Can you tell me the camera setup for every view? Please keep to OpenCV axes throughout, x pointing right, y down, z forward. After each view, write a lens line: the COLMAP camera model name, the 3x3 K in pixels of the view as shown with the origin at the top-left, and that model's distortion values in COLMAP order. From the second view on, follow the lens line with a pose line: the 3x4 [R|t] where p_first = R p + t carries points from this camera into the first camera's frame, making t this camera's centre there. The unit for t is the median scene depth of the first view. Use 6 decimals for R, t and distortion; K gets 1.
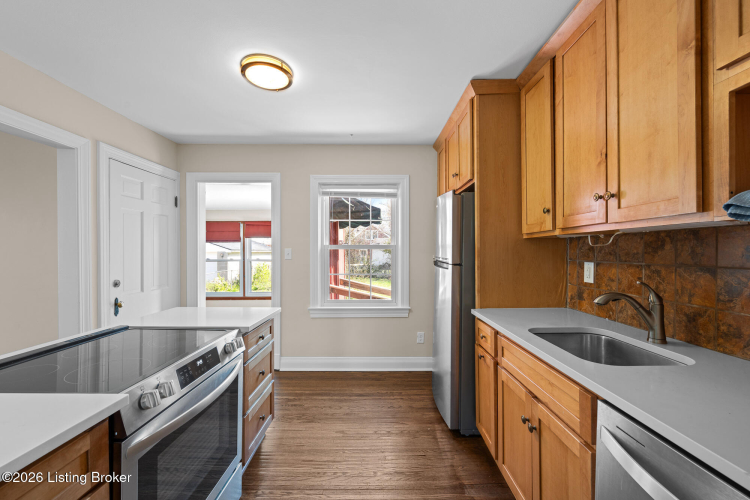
lens RADIAL K [[304.8, 0, 375.0], [0, 304.8, 250.0], [0, 0, 1]] dist [0.001753, -0.000029]
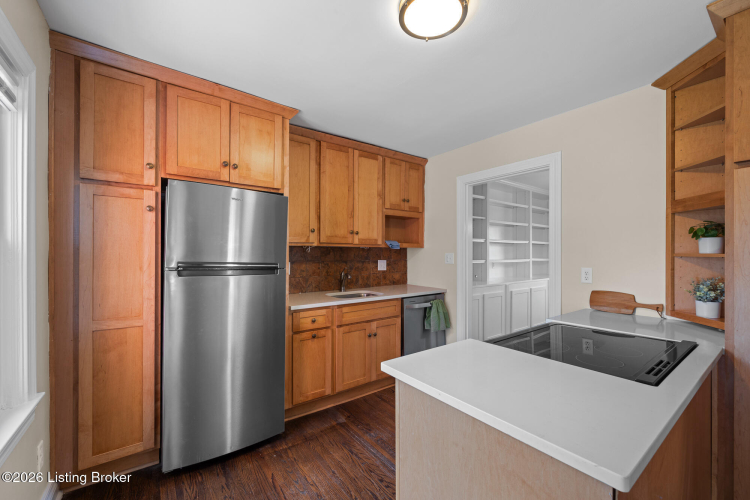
lens RADIAL K [[304.8, 0, 375.0], [0, 304.8, 250.0], [0, 0, 1]] dist [0.001753, -0.000029]
pose [[-0.594101, 0.008619, 0.804344, -0.945134], [-0.006165, 0.999864, -0.015267, -0.002547], [-0.804367, -0.014029, -0.593967, 1.714160]]
